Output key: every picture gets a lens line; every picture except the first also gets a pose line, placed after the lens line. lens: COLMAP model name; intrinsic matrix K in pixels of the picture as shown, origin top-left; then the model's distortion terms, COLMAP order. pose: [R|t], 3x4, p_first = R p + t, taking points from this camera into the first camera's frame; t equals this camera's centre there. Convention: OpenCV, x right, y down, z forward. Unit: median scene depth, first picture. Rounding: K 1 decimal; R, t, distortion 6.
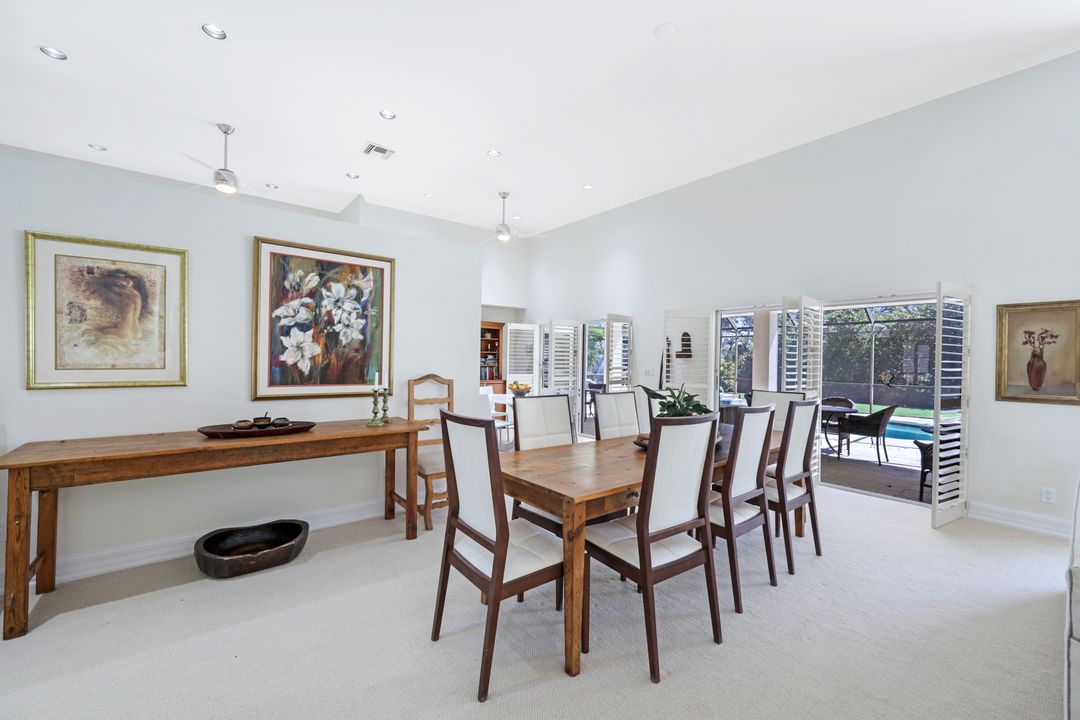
lens RADIAL K [[414.3, 0, 534.8], [0, 414.3, 359.4], [0, 0, 1]] dist [-0.002896, 0.000162]
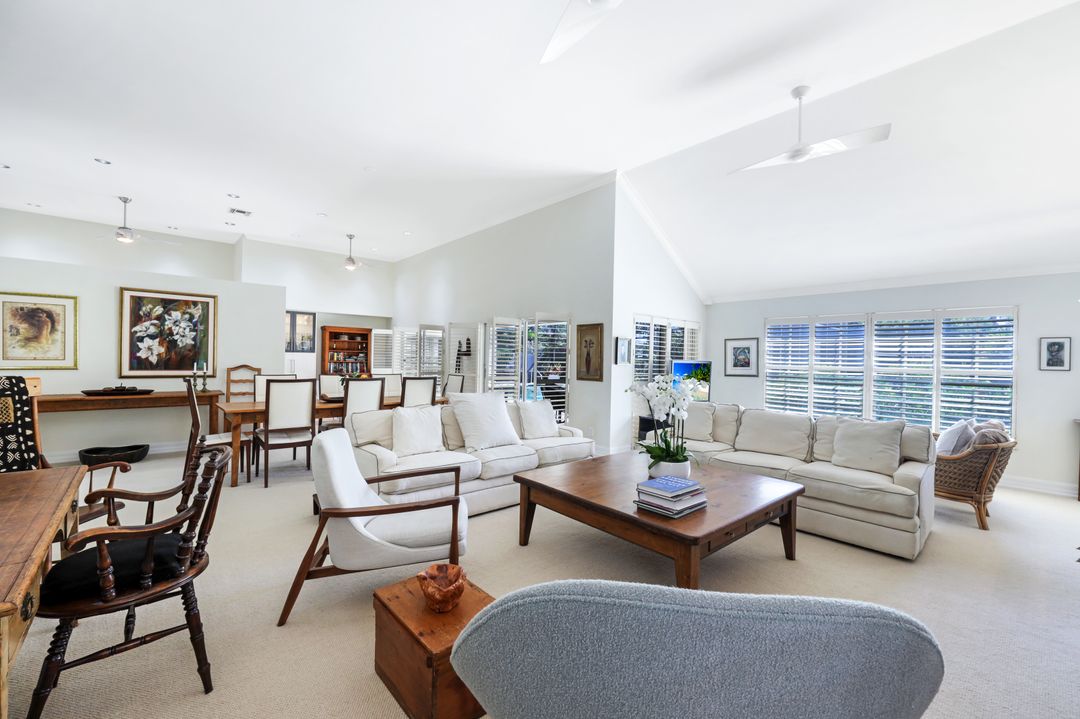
lens RADIAL K [[414.3, 0, 532.7], [0, 414.3, 358.8], [0, 0, 1]] dist [-0.002896, 0.000162]
pose [[0.998673, 0.001424, 0.051485, 0.965108], [-0.001442, 0.999999, 0.000309, 0.011737], [-0.051484, -0.000383, 0.998674, -0.837826]]
